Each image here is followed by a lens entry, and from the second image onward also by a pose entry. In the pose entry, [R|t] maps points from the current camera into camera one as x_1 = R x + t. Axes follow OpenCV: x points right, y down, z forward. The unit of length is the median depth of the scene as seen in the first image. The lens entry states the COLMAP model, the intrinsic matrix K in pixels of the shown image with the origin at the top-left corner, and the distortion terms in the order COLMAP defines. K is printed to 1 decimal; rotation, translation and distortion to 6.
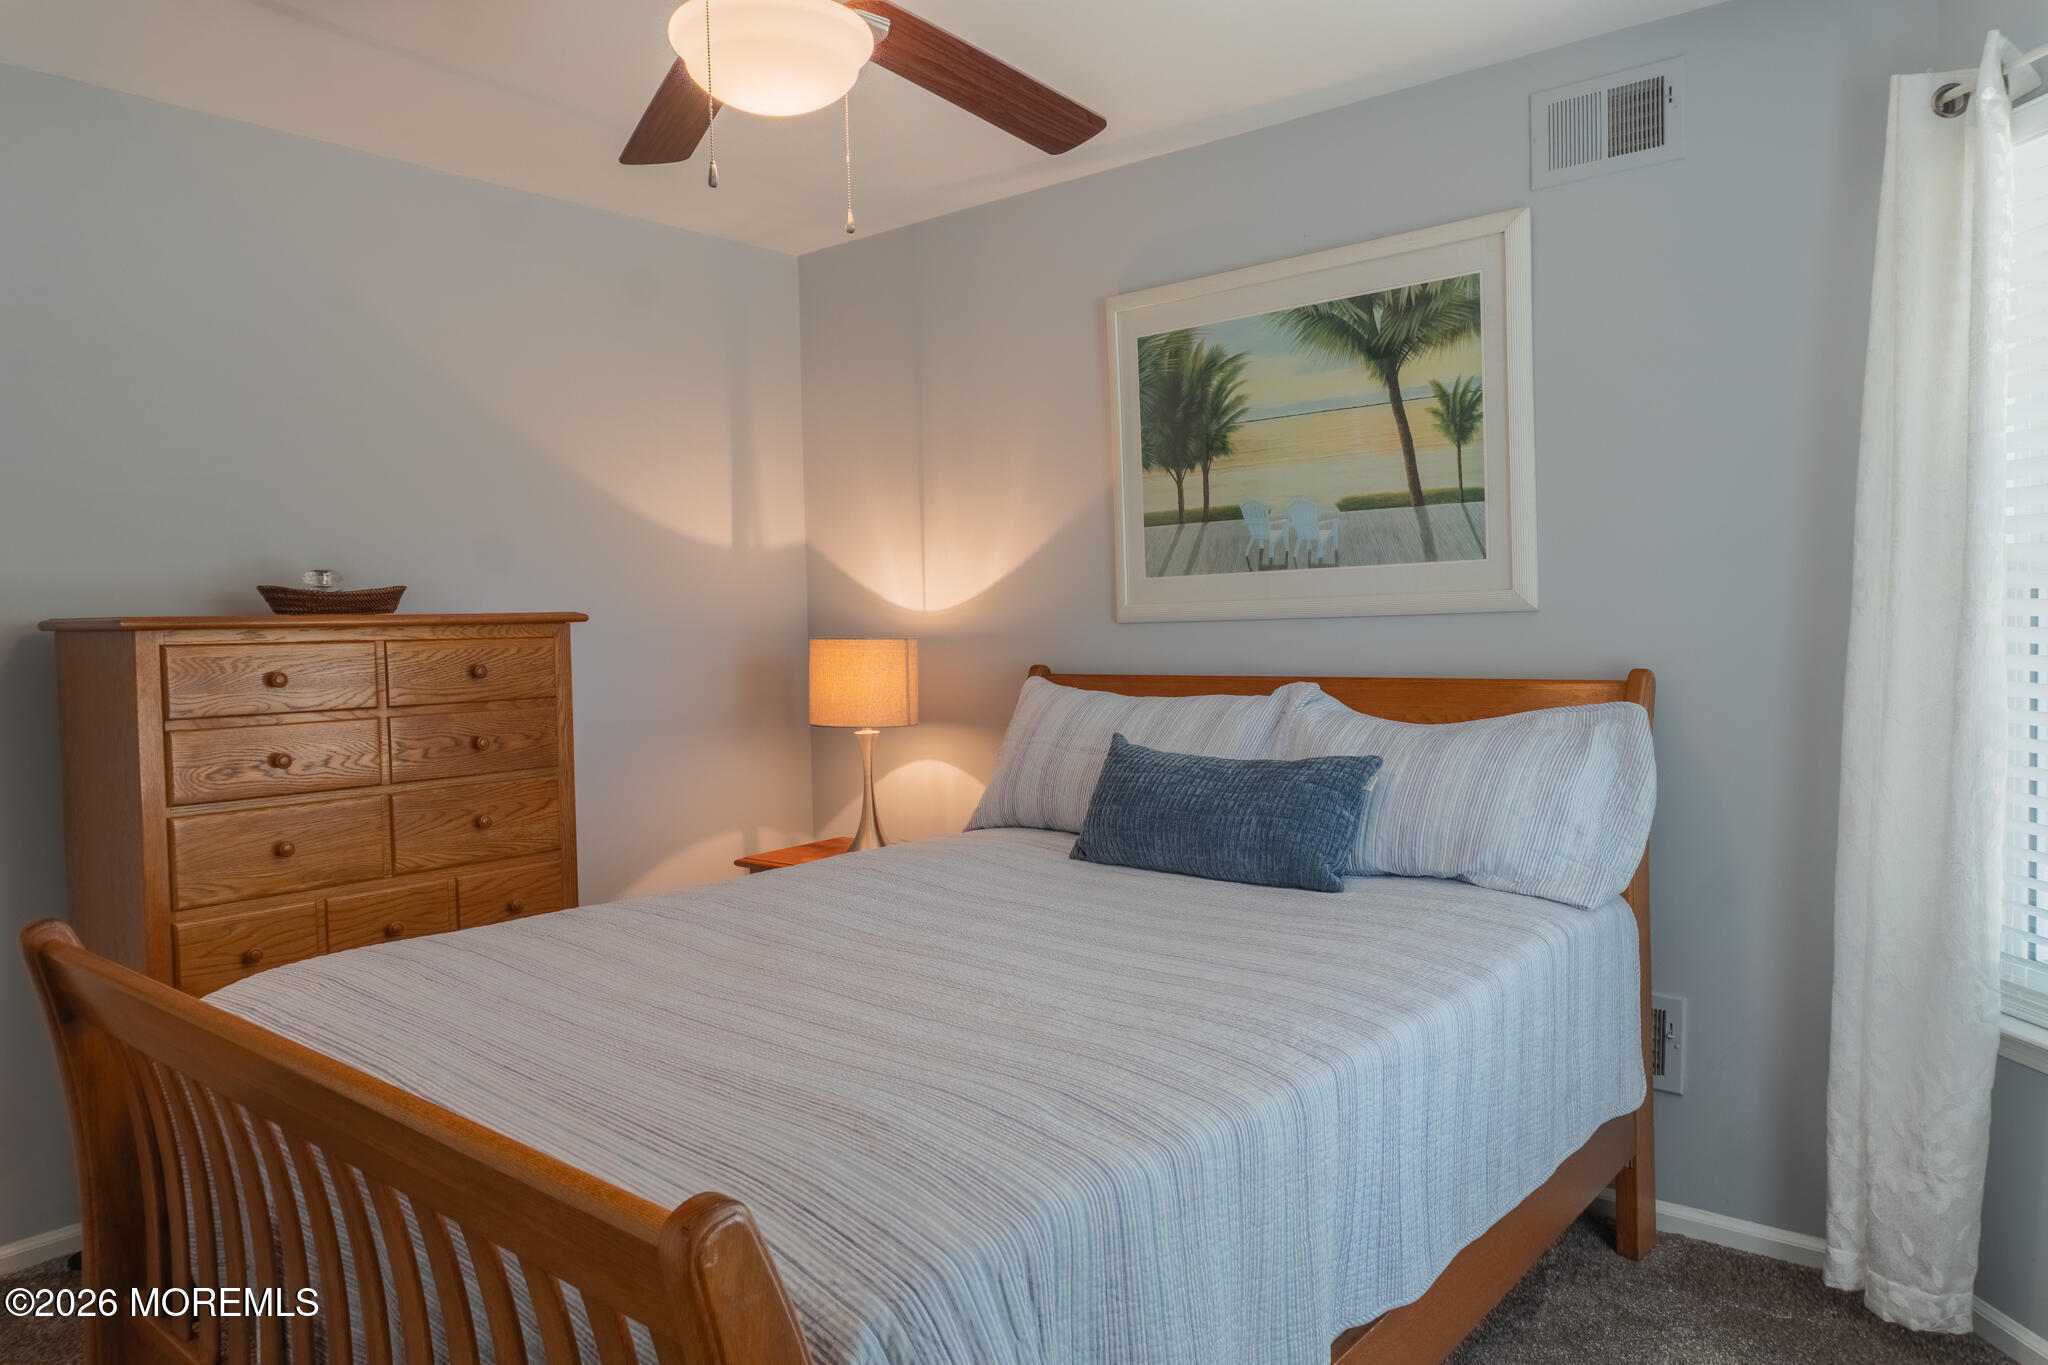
lens RADIAL K [[1394.5, 0, 1024.0], [0, 1394.5, 682.5], [0, 0, 1]] dist [-0.001210, -0.001508]
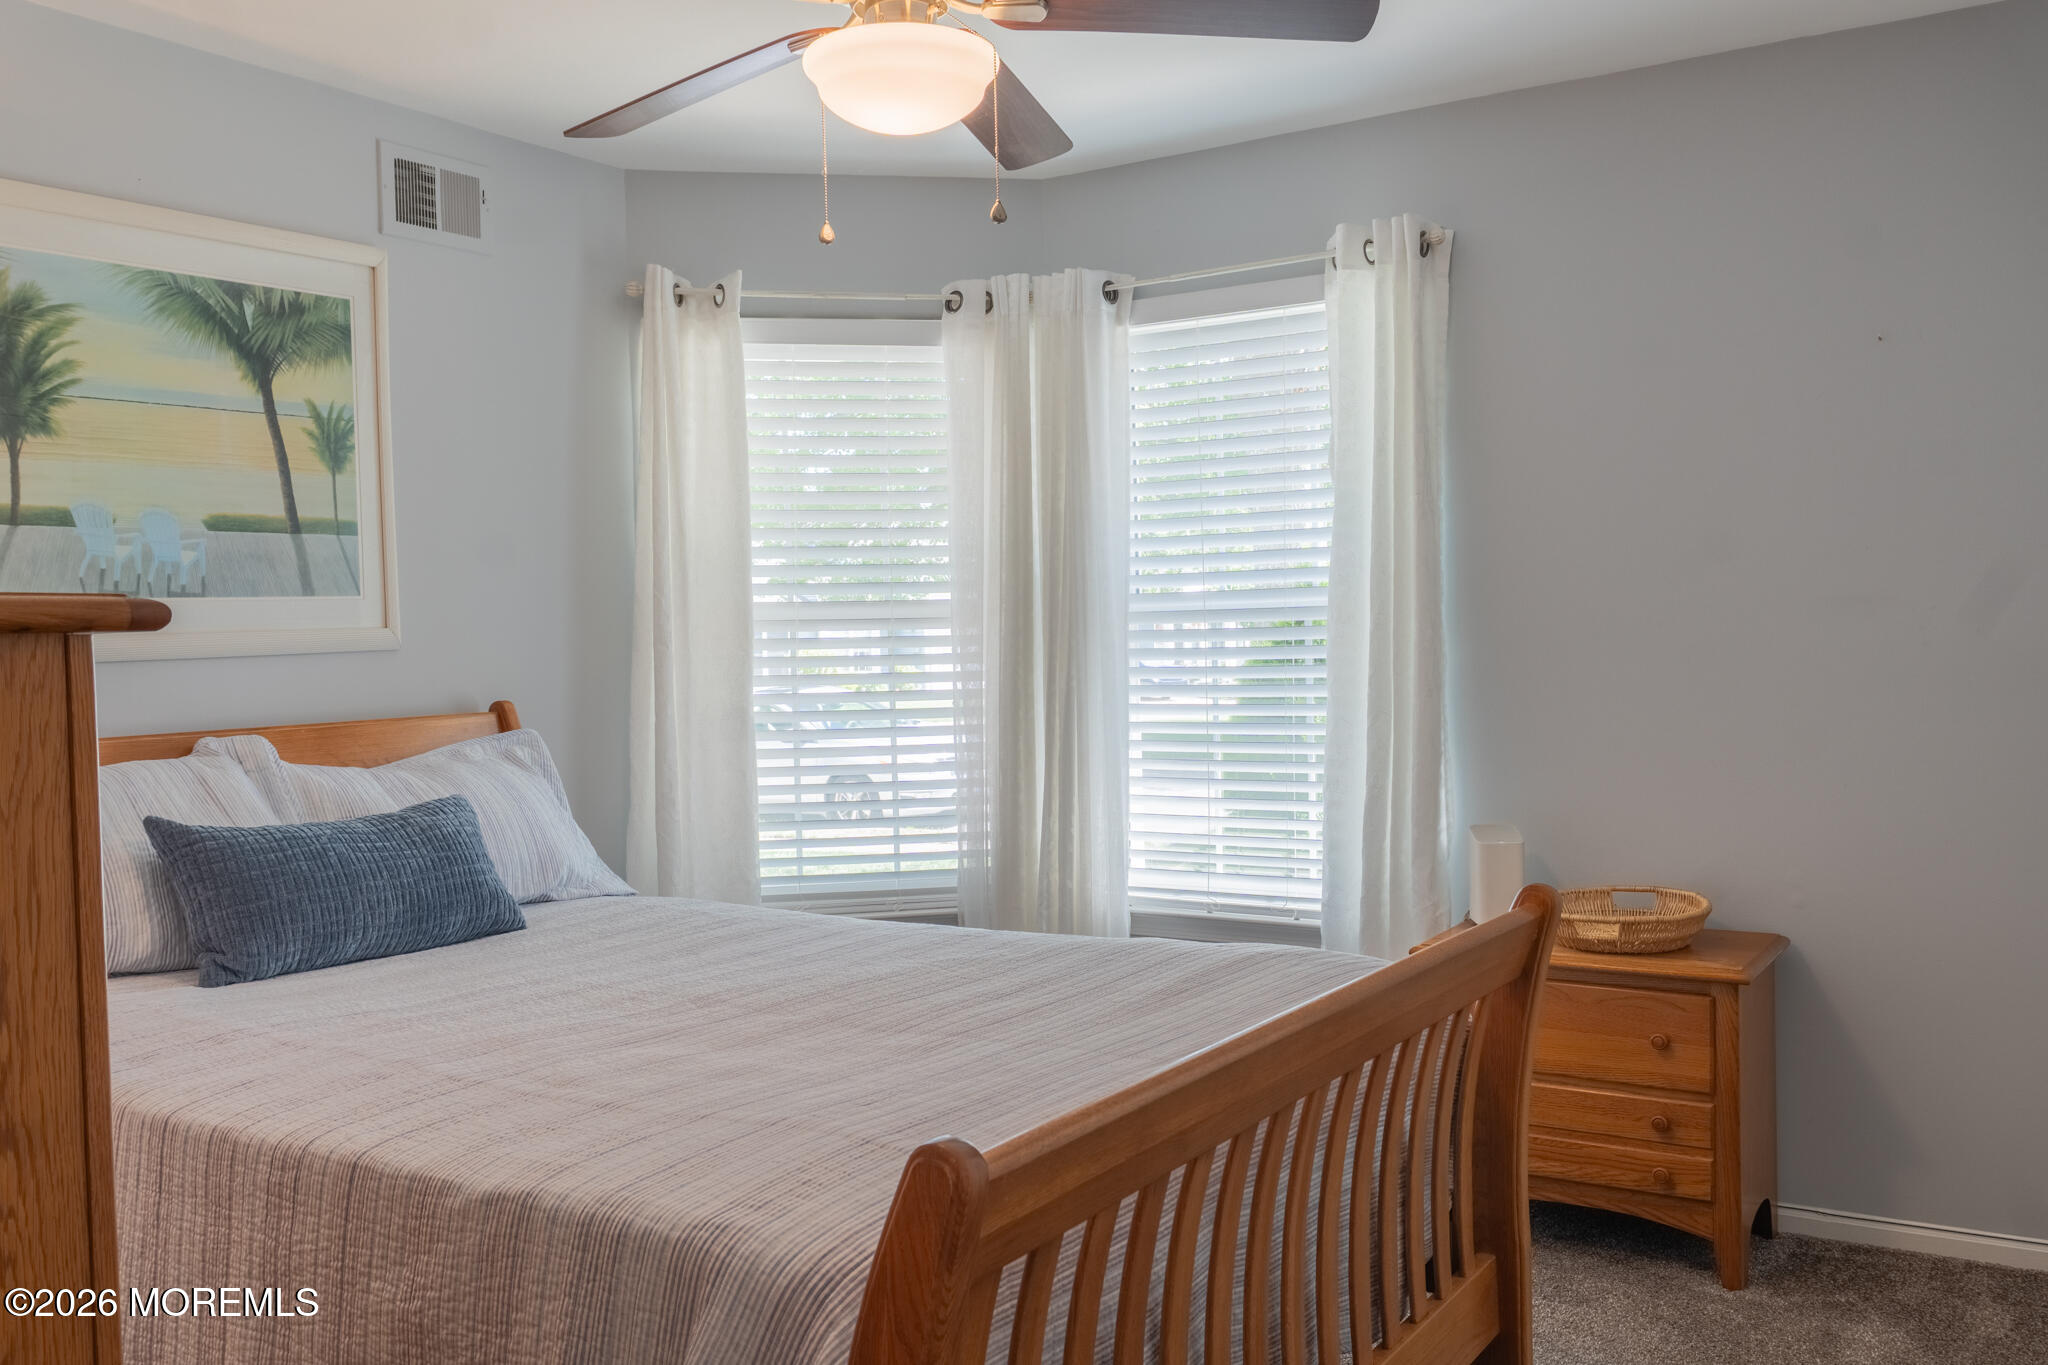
lens RADIAL K [[1811.1, 0, 1024.0], [0, 1811.1, 682.5], [0, 0, 1]] dist [-0.001588, -0.002874]
pose [[-0.133066, -0.004950, 0.991095, -0.934812], [0.072666, 0.997247, 0.014737, -0.013617], [-0.988440, 0.073980, -0.132340, 0.692368]]
